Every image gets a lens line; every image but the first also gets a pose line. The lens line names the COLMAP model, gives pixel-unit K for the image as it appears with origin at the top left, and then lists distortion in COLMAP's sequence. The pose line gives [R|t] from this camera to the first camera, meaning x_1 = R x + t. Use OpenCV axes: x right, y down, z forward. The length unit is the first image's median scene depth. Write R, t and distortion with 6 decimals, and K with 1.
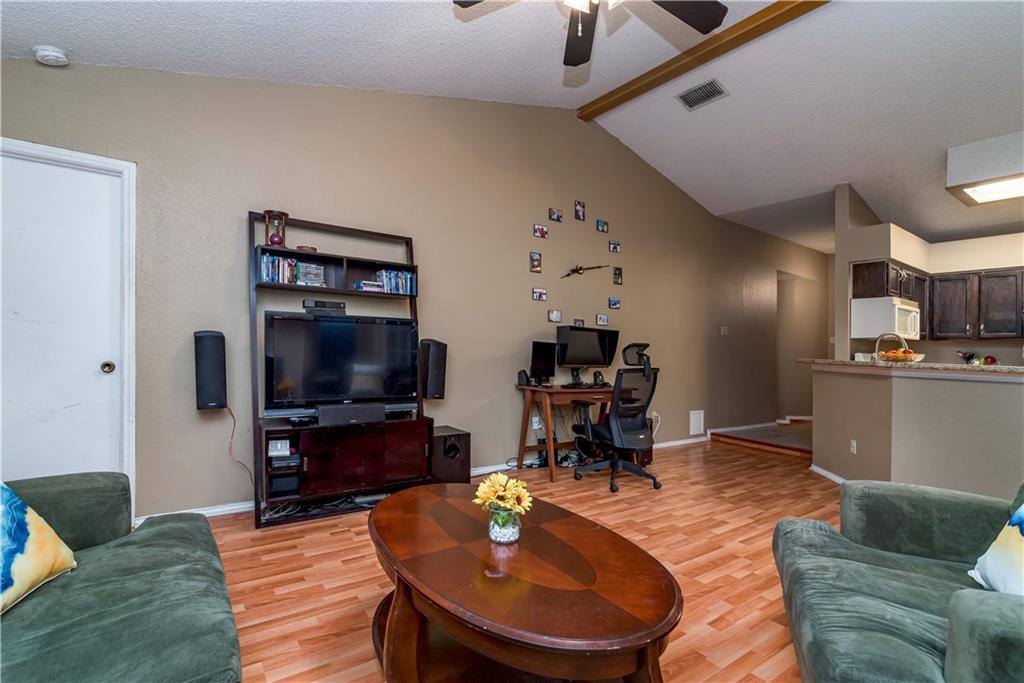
lens RADIAL K [[450.3, 0, 523.2], [0, 450.3, 346.7], [0, 0, 1]] dist [0.001986, 0.000253]
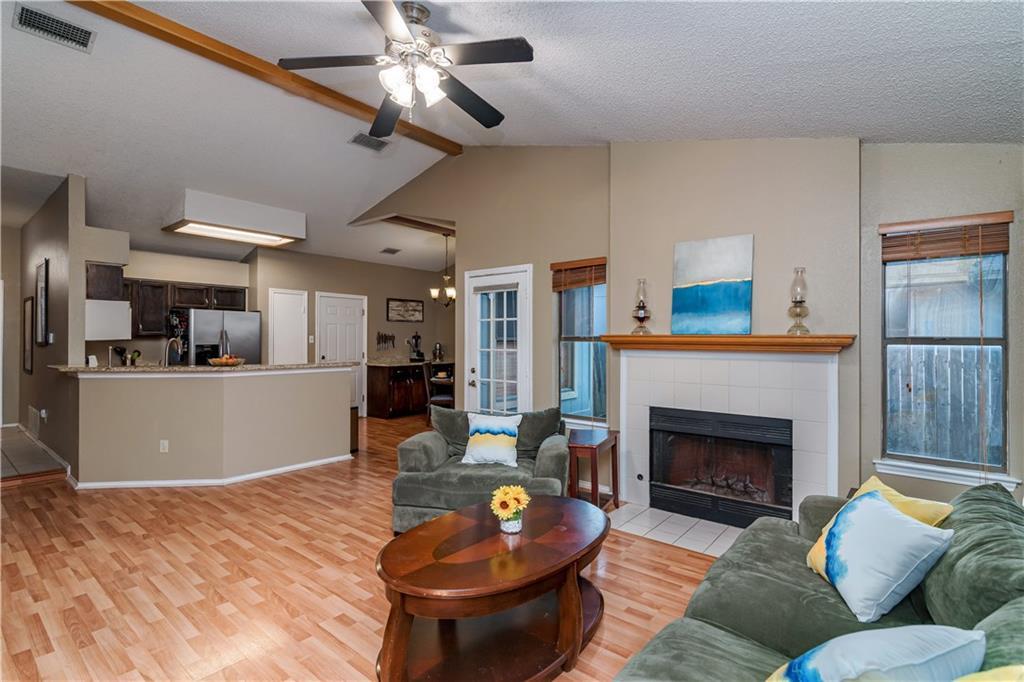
lens RADIAL K [[494.8, 0, 489.5], [0, 494.8, 332.0], [0, 0, 1]] dist [0.004038, -0.003948]
pose [[-0.220229, -0.008965, 0.975407, -0.614588], [-0.029526, 0.999561, 0.002521, -0.075816], [-0.975001, -0.028245, -0.220397, 0.567465]]
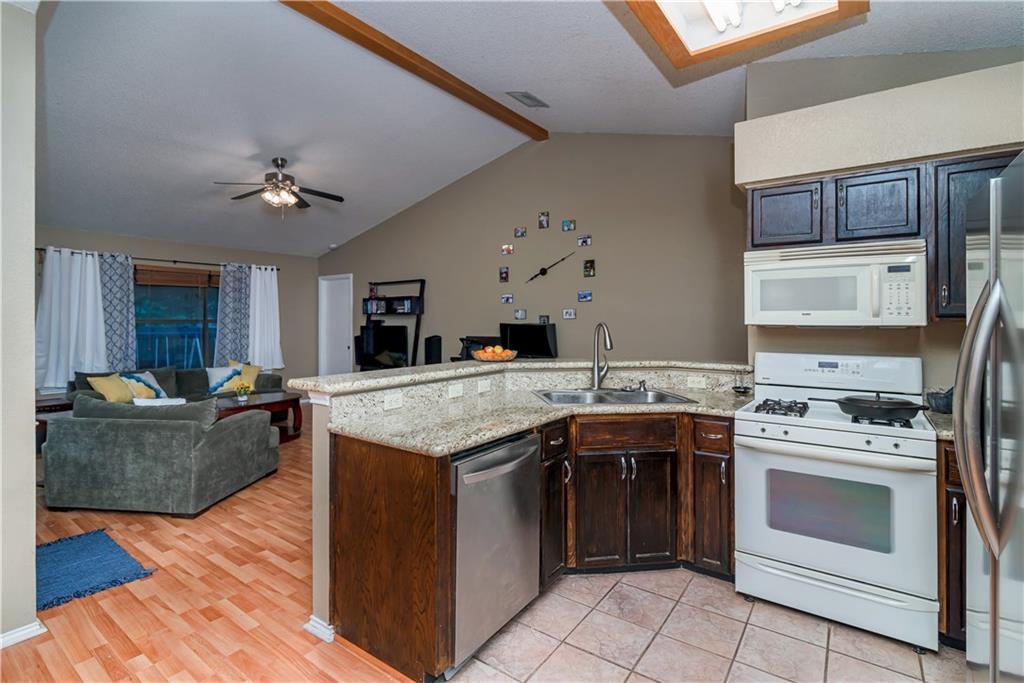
lens RADIAL K [[494.8, 0, 520.3], [0, 494.8, 322.2], [0, 0, 1]] dist [0.004038, -0.003948]
pose [[0.341104, -0.022636, -0.939753, 1.679141], [0.014214, 0.999720, -0.018921, -0.027446], [0.939918, -0.006904, 0.341330, 0.678983]]
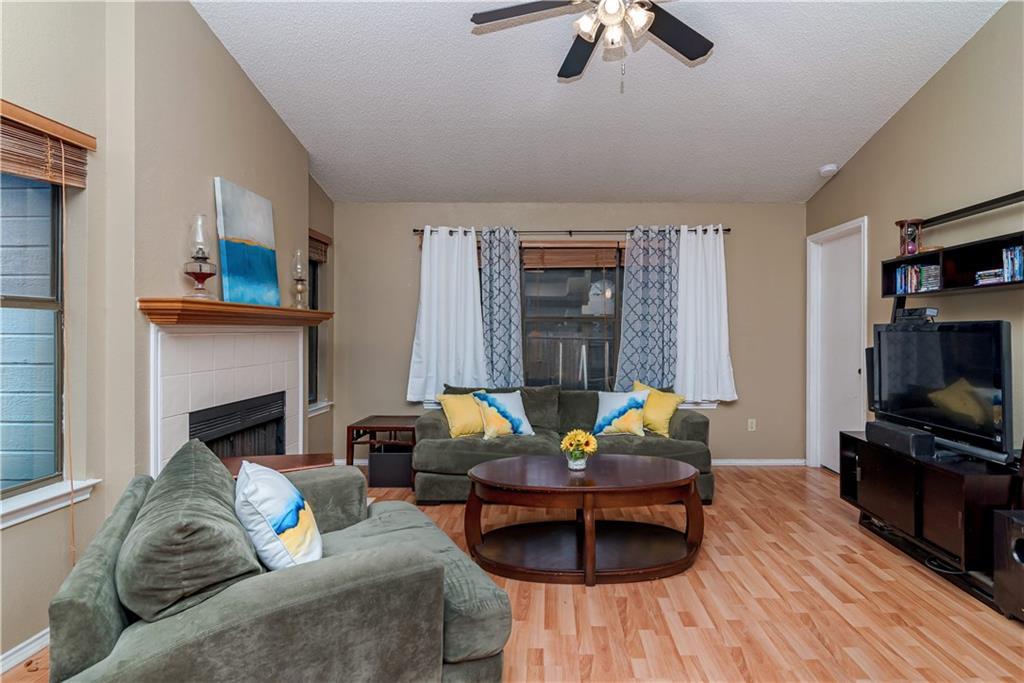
lens RADIAL K [[520.9, 0, 535.1], [0, 520.9, 335.0], [0, 0, 1]] dist [-0.007710, 0.002421]
pose [[-0.601301, -0.018254, -0.798814, 0.664394], [-0.008105, 0.999827, -0.016746, -0.021212], [0.798982, -0.003595, -0.601344, 0.827771]]
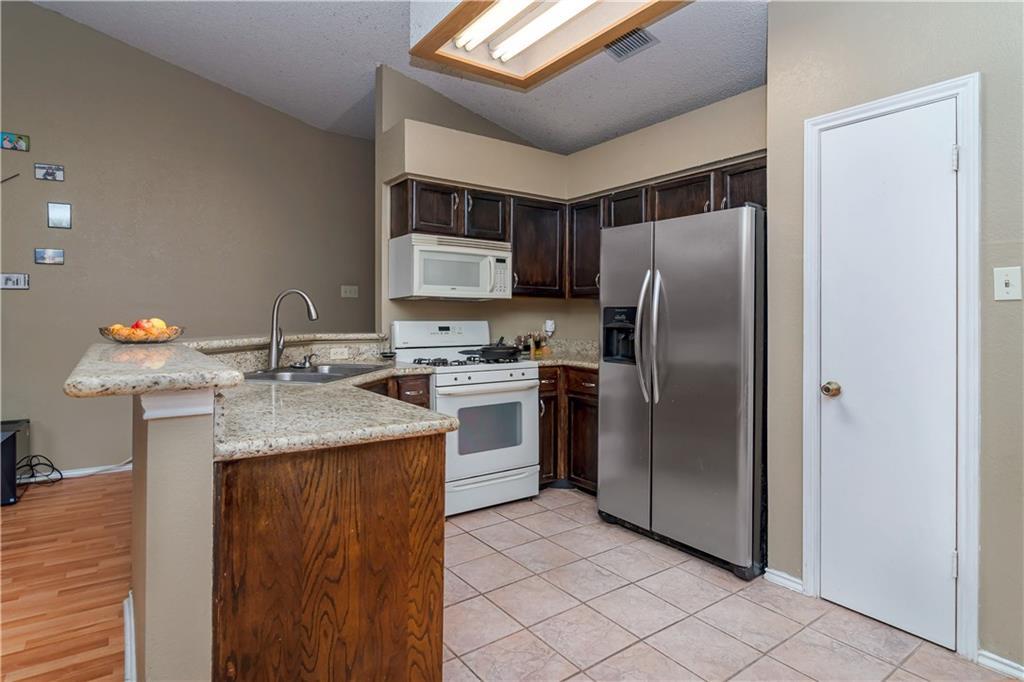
lens RADIAL K [[520.9, 0, 481.4], [0, 520.9, 313.2], [0, 0, 1]] dist [-0.007710, 0.002421]
pose [[0.999569, -0.017598, -0.023516, 1.213538], [0.017740, 0.999826, 0.005823, -0.004656], [0.023410, -0.006238, 0.999706, 0.330019]]
